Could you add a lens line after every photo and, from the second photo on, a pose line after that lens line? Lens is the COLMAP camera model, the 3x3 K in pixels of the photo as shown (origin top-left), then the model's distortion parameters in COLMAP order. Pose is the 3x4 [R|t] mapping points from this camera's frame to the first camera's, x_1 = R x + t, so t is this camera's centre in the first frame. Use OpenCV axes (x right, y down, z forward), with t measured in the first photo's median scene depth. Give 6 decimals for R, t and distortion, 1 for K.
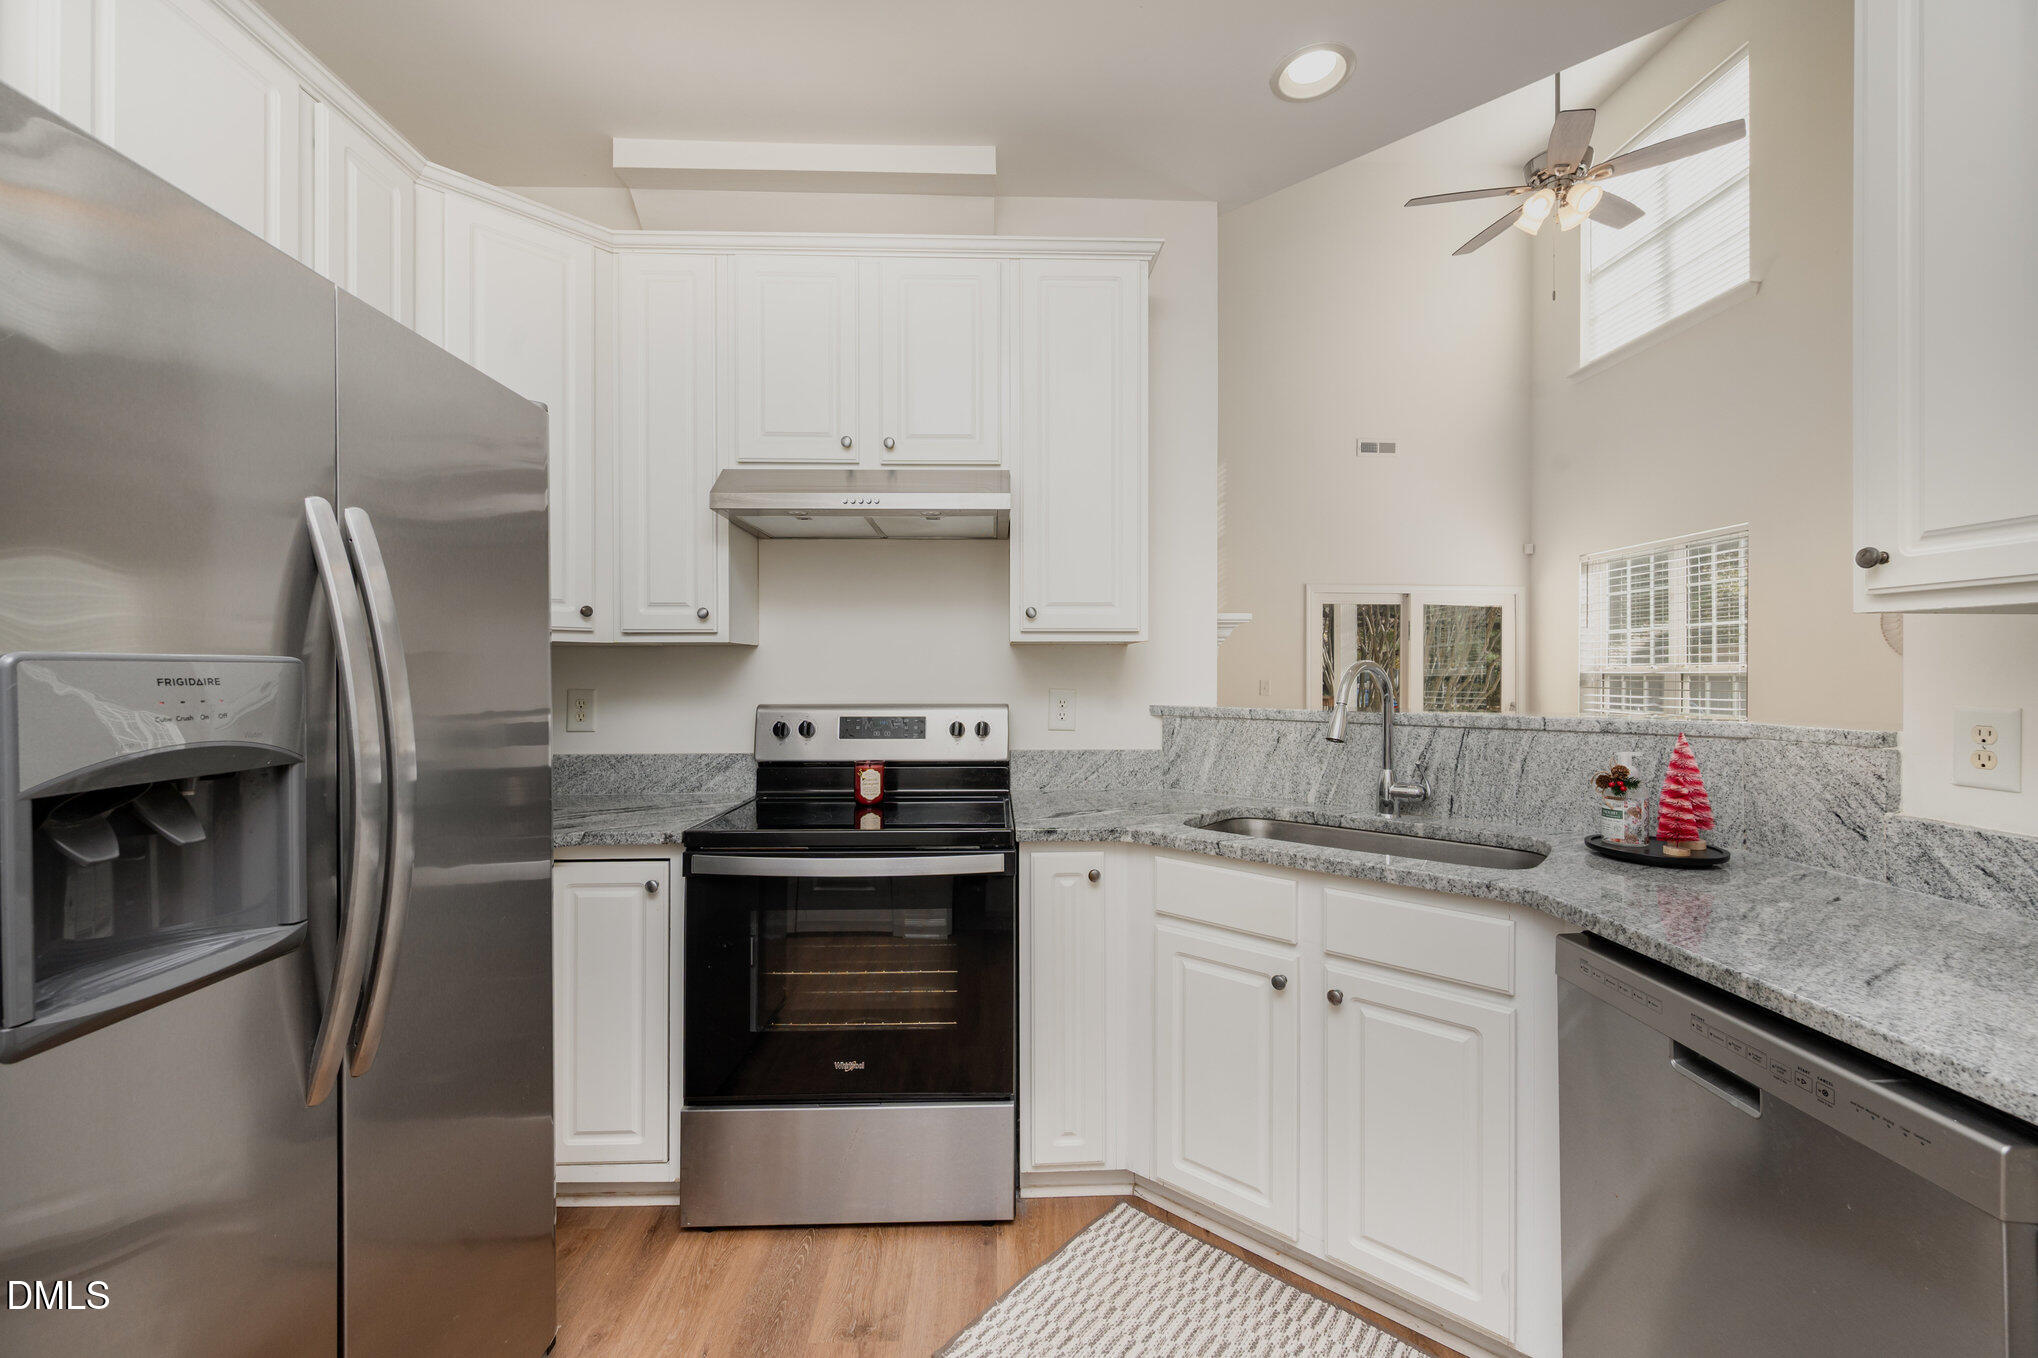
lens RADIAL K [[817.2, 0, 1018.7], [0, 817.2, 678.4], [0, 0, 1]] dist [-0.001144, -0.000062]
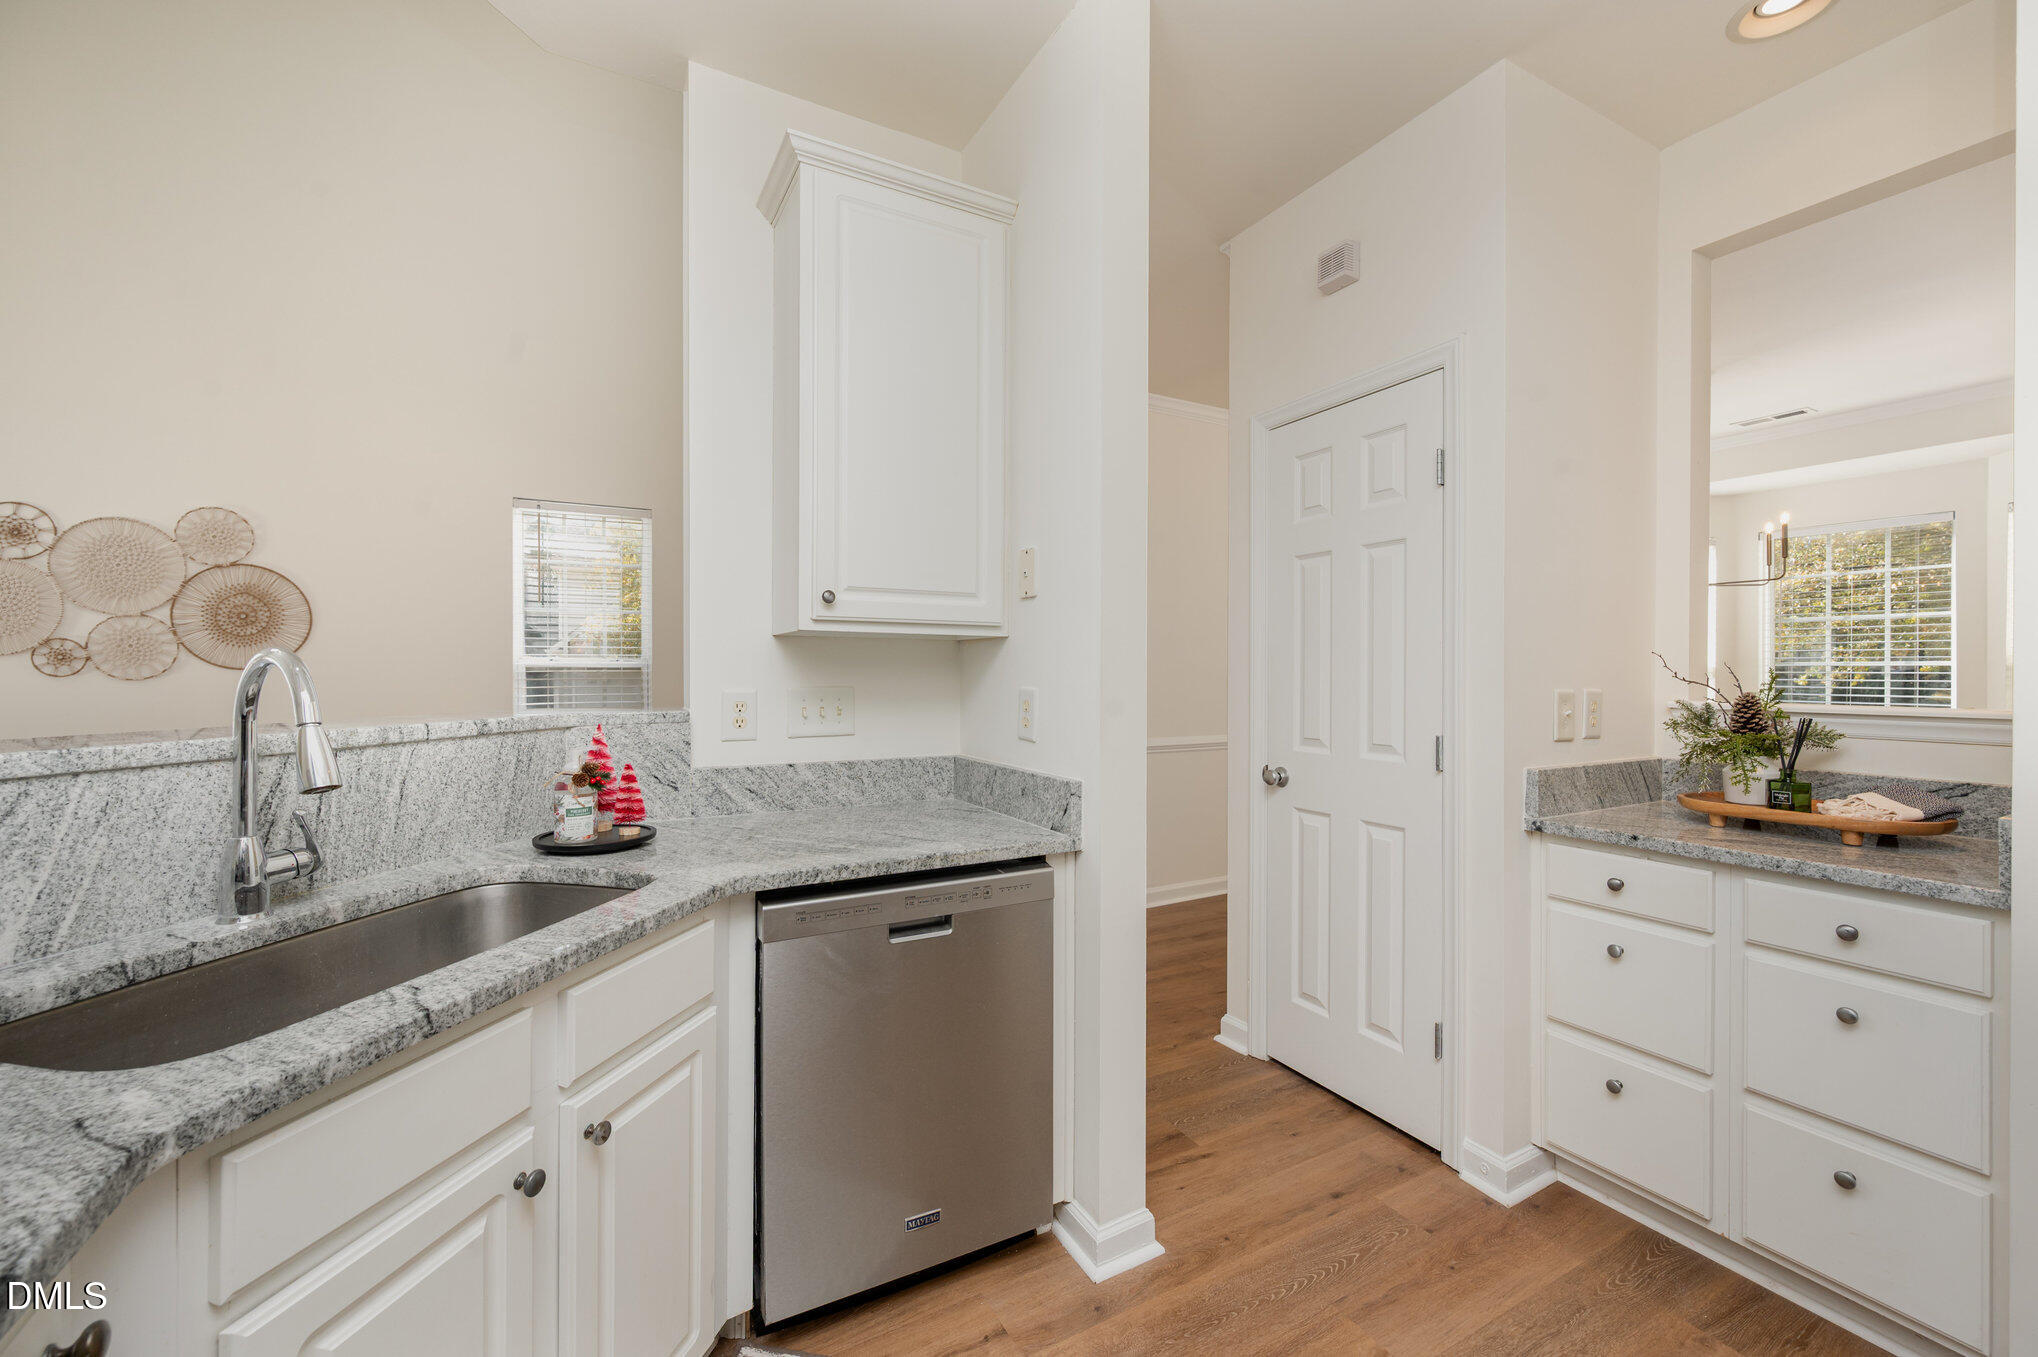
lens RADIAL K [[817.2, 0, 1012.7], [0, 817.2, 669.3], [0, 0, 1]] dist [-0.001144, -0.000062]
pose [[-0.454184, -0.004351, 0.890897, -0.399826], [0.003593, 0.999971, 0.006715, -0.012459], [-0.890901, 0.006251, -0.454155, 0.995980]]
